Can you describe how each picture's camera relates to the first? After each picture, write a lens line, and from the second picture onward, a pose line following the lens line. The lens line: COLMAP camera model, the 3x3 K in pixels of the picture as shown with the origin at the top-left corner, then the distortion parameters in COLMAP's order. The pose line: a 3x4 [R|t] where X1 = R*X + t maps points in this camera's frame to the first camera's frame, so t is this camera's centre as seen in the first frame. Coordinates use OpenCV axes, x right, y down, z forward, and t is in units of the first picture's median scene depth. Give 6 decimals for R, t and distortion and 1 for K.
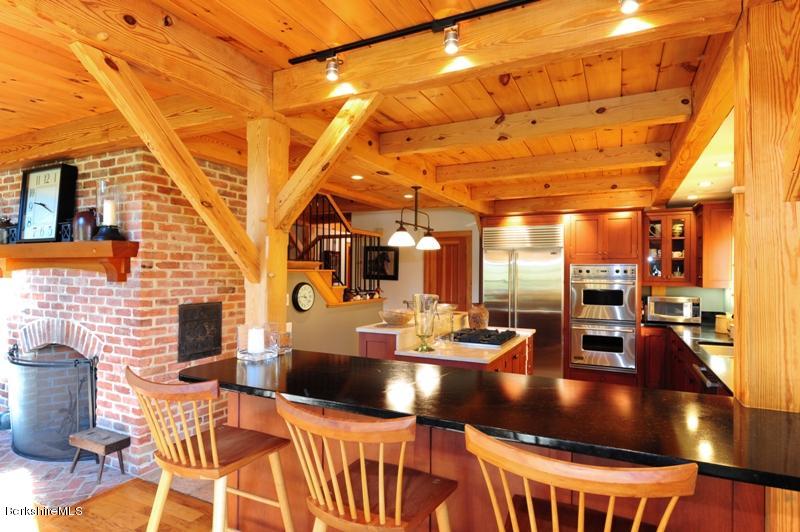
lens RADIAL K [[448.8, 0, 403.0], [0, 448.8, 266.4], [0, 0, 1]] dist [0.022780, -0.002511]
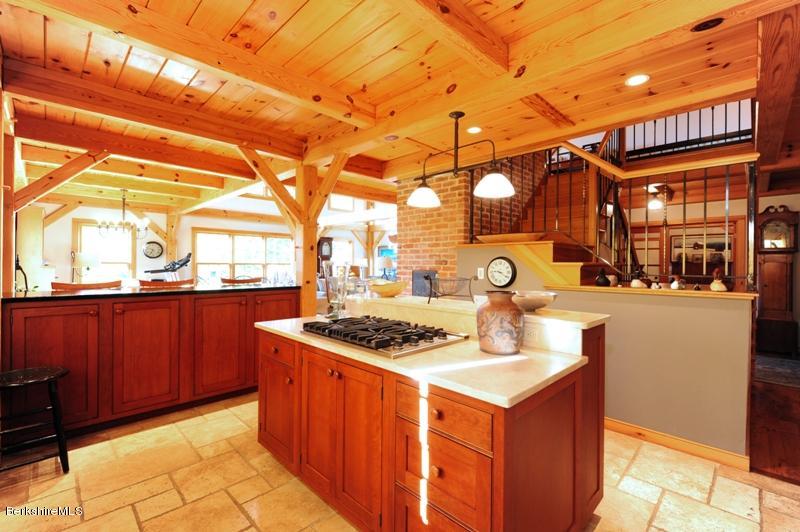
lens RADIAL K [[357.6, 0, 402.3], [0, 357.6, 267.1], [0, 0, 1]] dist [-0.000065, -0.000002]
pose [[-0.317448, -0.010776, -0.948214, 0.574264], [-0.006546, 0.999937, -0.009172, 0.067256], [0.948253, 0.003295, -0.317499, 1.069905]]
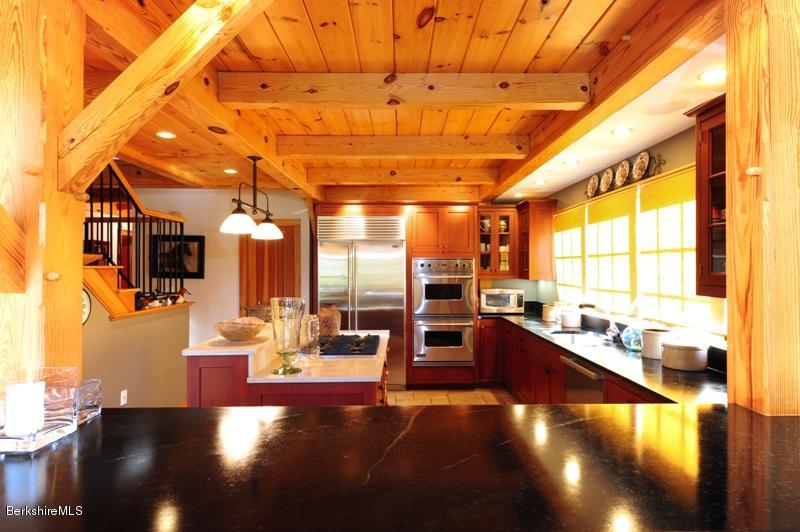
lens RADIAL K [[448.8, 0, 399.4], [0, 448.8, 264.6], [0, 0, 1]] dist [0.022780, -0.002511]
pose [[0.887327, -0.006862, 0.461090, -0.102965], [0.003539, 0.999961, 0.008070, 0.001377], [-0.461127, -0.005529, 0.887317, 0.193482]]
